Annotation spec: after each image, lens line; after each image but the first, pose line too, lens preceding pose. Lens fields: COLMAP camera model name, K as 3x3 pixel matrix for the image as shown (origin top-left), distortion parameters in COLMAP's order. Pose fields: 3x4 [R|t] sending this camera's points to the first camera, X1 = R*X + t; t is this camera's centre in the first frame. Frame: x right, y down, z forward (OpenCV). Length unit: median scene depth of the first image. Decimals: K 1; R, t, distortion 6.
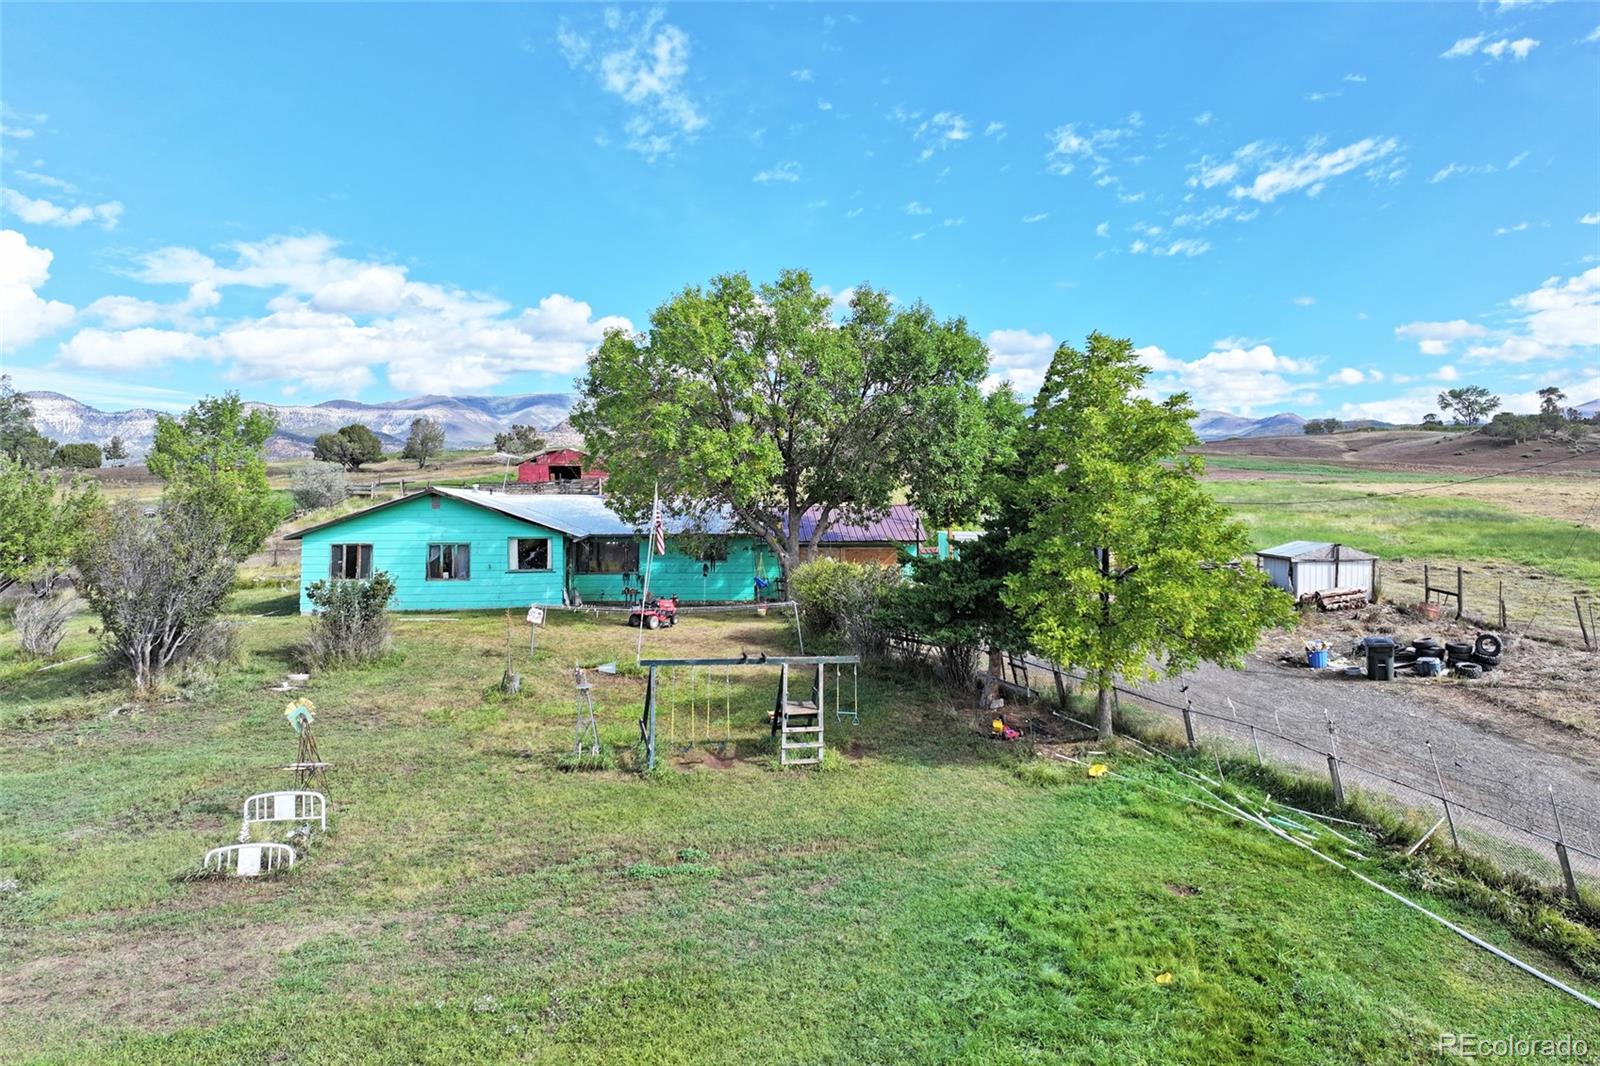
lens RADIAL K [[1135.0, 0, 795.2], [0, 1135.0, 434.2], [0, 0, 1]] dist [0.005775, 0.008365]
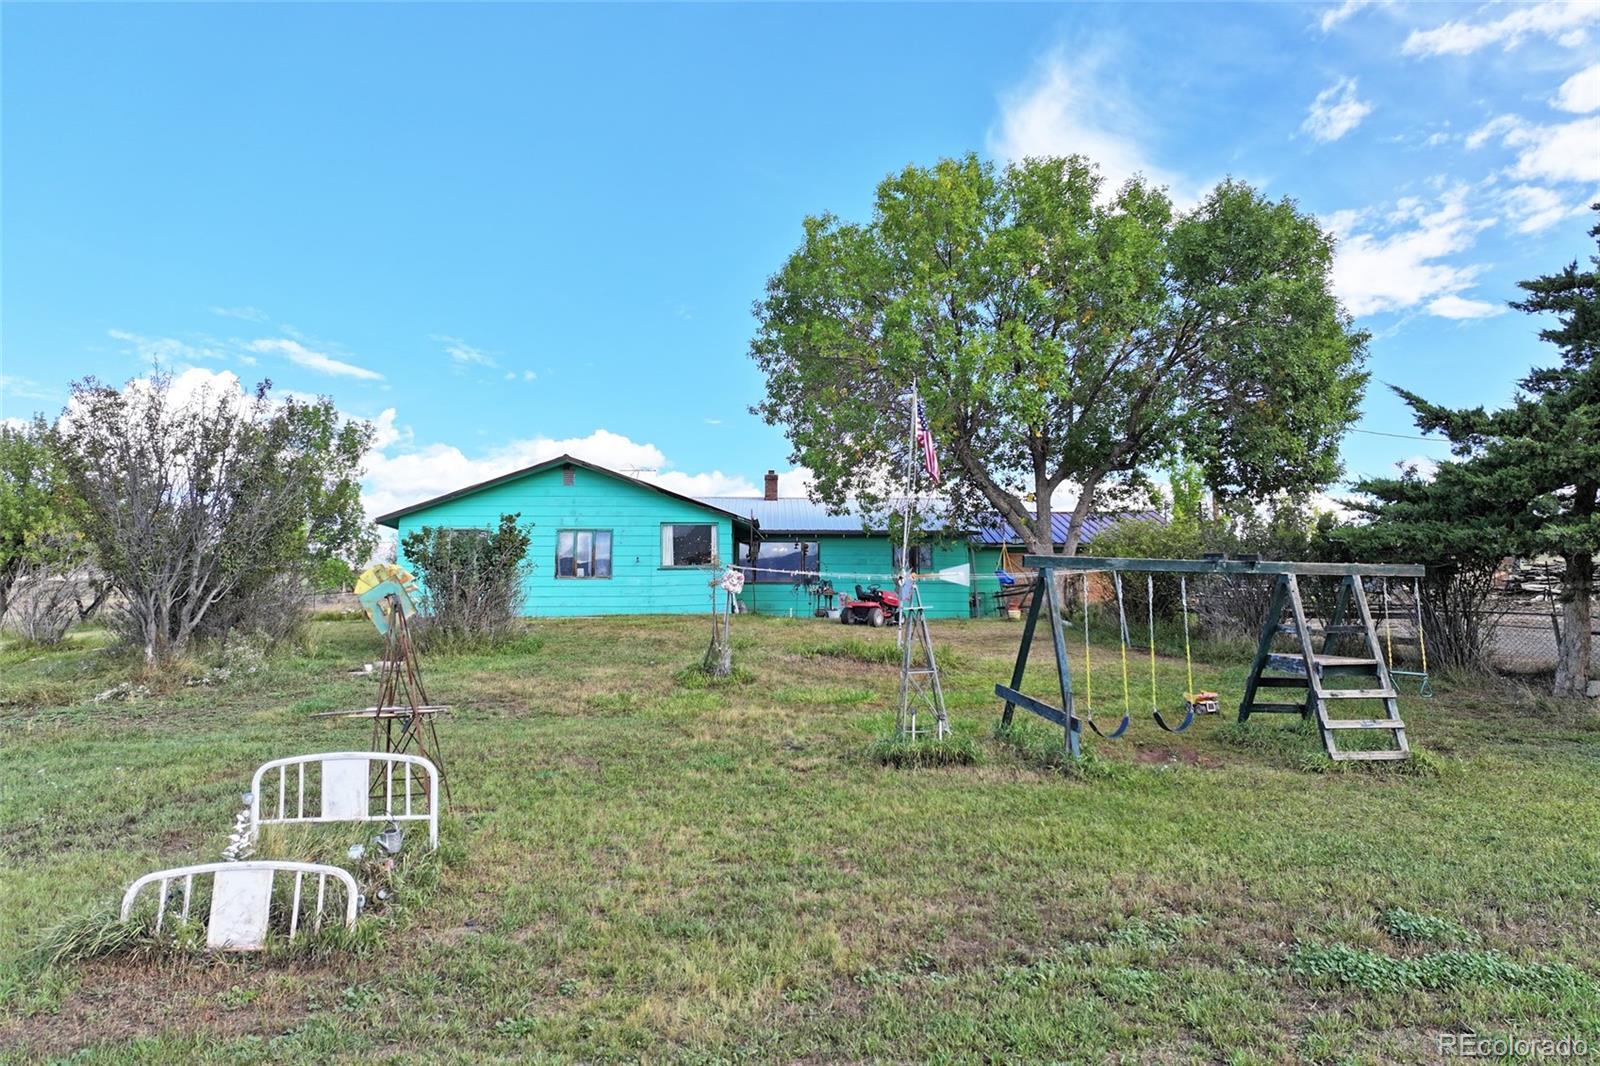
lens RADIAL K [[1167.1, 0, 797.0], [0, 1167.1, 417.9], [0, 0, 1]] dist [0.009710, -0.002845]
pose [[0.996448, -0.013742, -0.083079, -0.201210], [0.006400, 0.996100, -0.088000, 0.188928], [0.083965, 0.087156, 0.992650, 0.471400]]
